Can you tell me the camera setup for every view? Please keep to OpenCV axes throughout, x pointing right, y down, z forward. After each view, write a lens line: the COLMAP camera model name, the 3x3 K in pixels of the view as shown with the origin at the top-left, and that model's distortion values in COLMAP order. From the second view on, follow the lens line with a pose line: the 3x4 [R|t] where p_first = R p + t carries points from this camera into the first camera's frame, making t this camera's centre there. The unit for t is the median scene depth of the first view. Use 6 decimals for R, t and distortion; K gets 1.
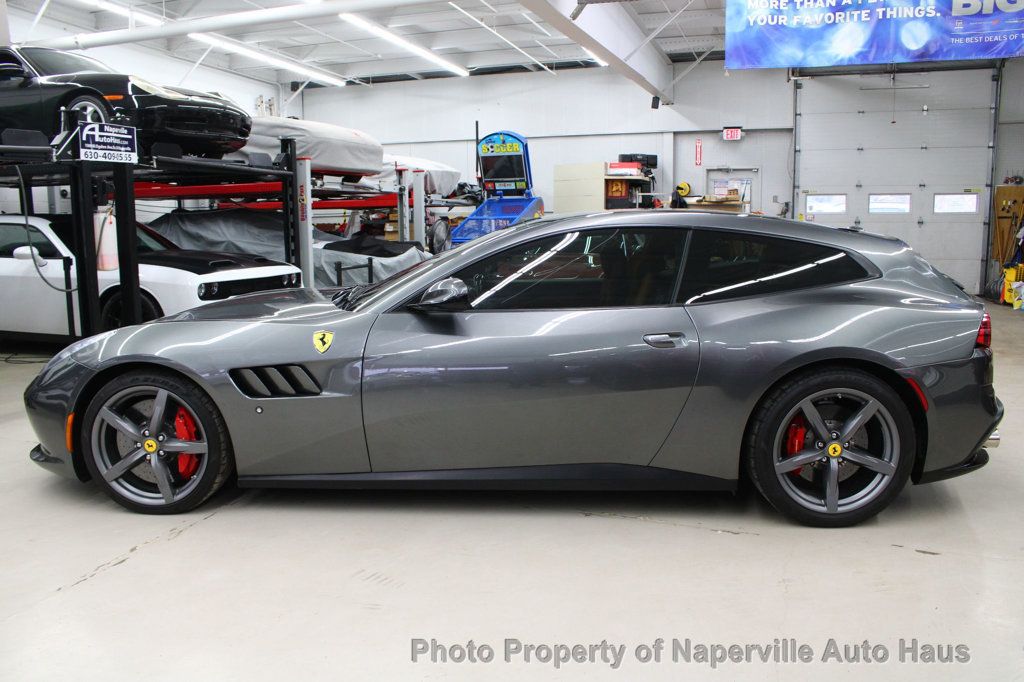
lens RADIAL K [[848.5, 0, 509.9], [0, 848.5, 341.5], [0, 0, 1]] dist [-0.141876, 0.102026]
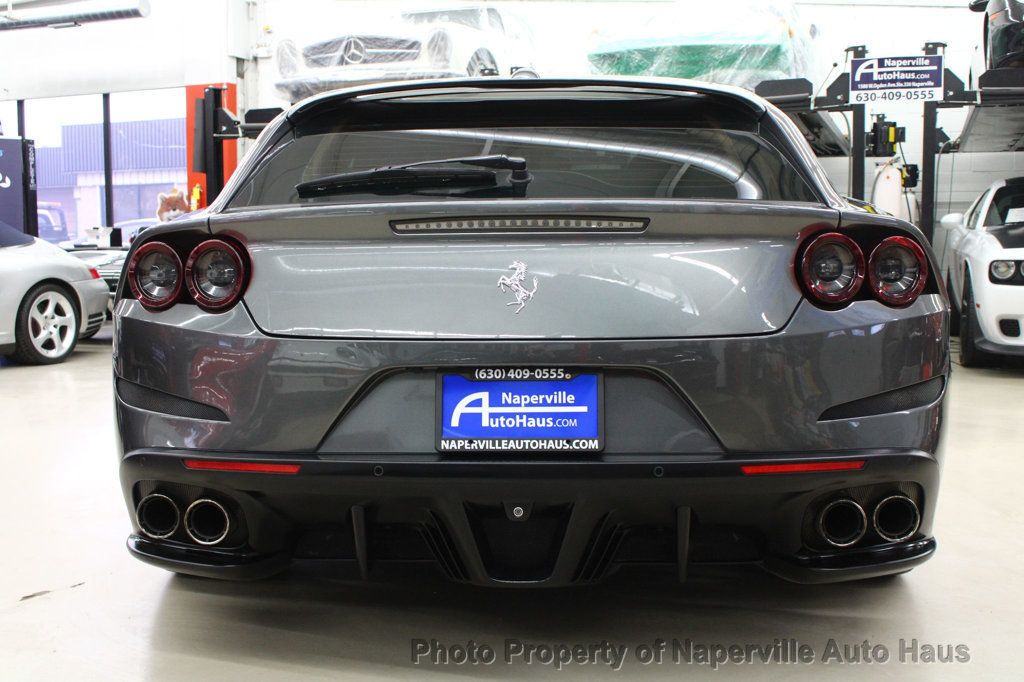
lens RADIAL K [[1148.0, 0, 513.6], [0, 1148.0, 340.1], [0, 0, 1]] dist [-0.079687, 0.000000]
pose [[0.004814, 0.089971, -0.995933, 0.641800], [-0.140846, 0.986077, 0.088400, -0.031475], [0.990020, 0.139848, 0.017419, 0.625041]]
